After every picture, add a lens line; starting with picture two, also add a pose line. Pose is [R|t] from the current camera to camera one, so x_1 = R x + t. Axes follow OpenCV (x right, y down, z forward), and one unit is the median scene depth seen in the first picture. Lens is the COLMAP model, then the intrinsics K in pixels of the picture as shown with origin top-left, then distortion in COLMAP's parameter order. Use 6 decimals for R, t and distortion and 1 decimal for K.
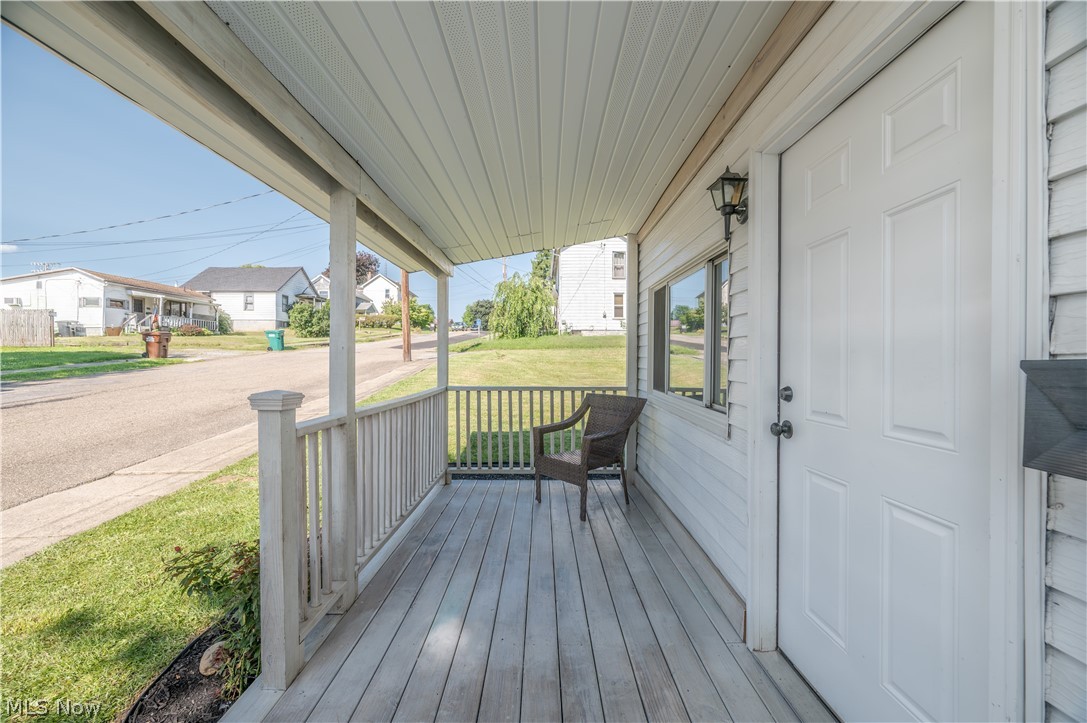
lens RADIAL K [[427.3, 0, 558.8], [0, 427.3, 363.1], [0, 0, 1]] dist [-0.002630, 0.000512]
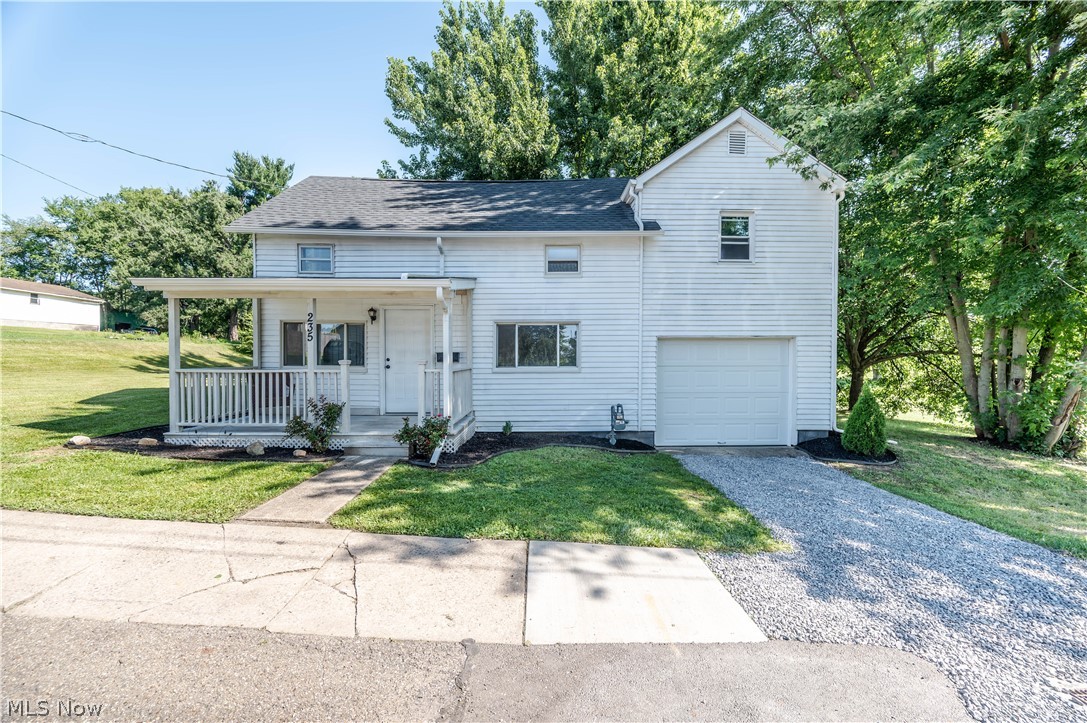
lens RADIAL K [[427.3, 0, 538.1], [0, 427.3, 361.9], [0, 0, 1]] dist [-0.002630, 0.000512]
pose [[0.034105, -0.022100, 0.999174, -0.348839], [0.006310, 0.999740, 0.021897, 0.000234], [-0.999398, 0.005558, 0.034235, -0.071587]]
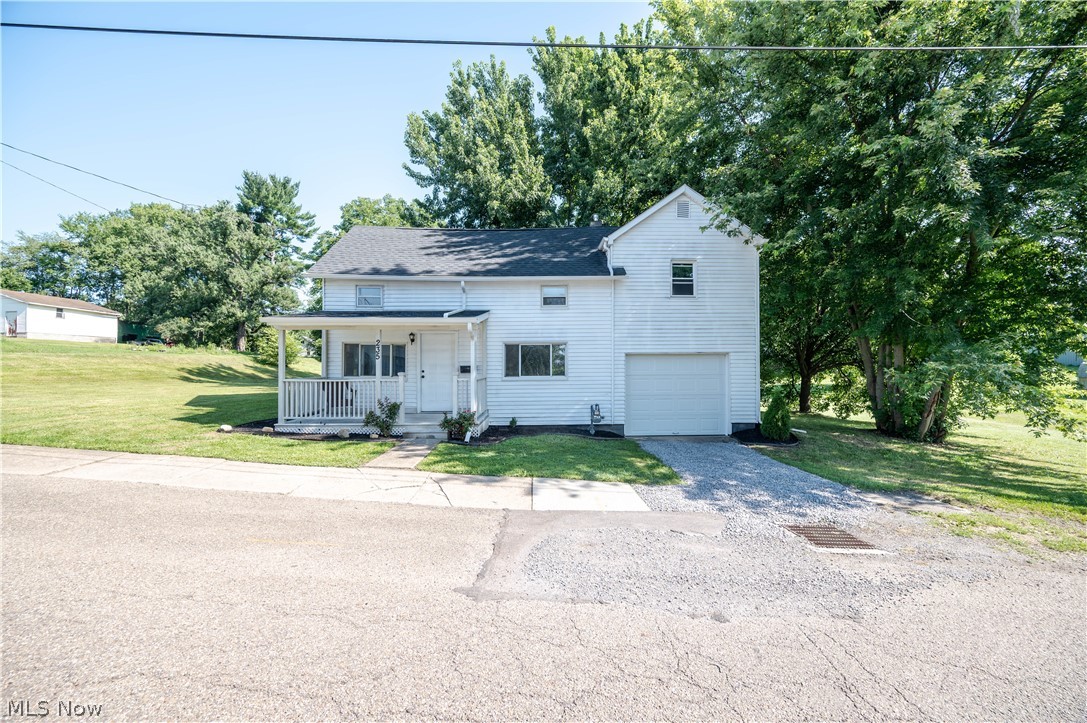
lens RADIAL K [[427.3, 0, 540.0], [0, 427.3, 361.5], [0, 0, 1]] dist [-0.002630, 0.000512]
pose [[0.019826, -0.002382, 0.999801, -0.480581], [0.010253, 0.999945, 0.002179, -0.005744], [-0.999751, 0.010207, 0.019850, -0.073131]]
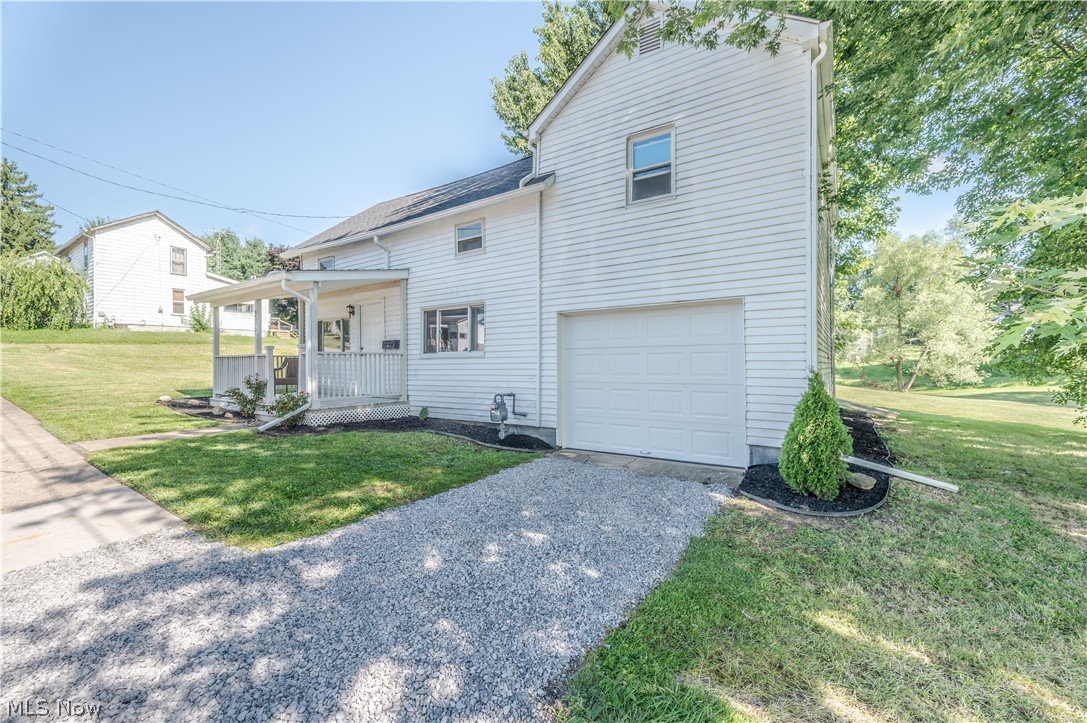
lens RADIAL K [[427.3, 0, 558.9], [0, 427.3, 364.3], [0, 0, 1]] dist [-0.002630, 0.000512]
pose [[0.572277, -0.005996, 0.820039, -0.212942], [0.011980, 0.999928, -0.001048, 0.026055], [-0.819973, 0.010424, 0.572307, -0.355445]]
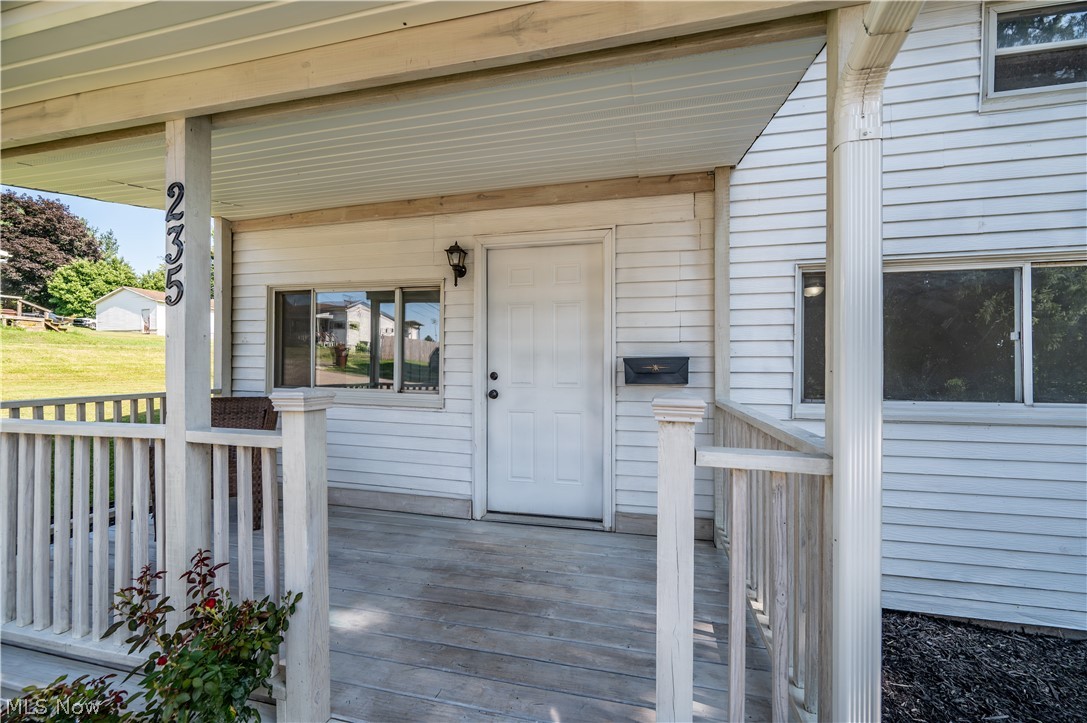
lens RADIAL K [[427.3, 0, 542.0], [0, 427.3, 360.6], [0, 0, 1]] dist [-0.002630, 0.000512]
pose [[0.261962, -0.001510, 0.965077, -0.102876], [0.006615, 0.999978, -0.000231, 0.000479], [-0.965055, 0.006445, 0.261966, 0.023532]]
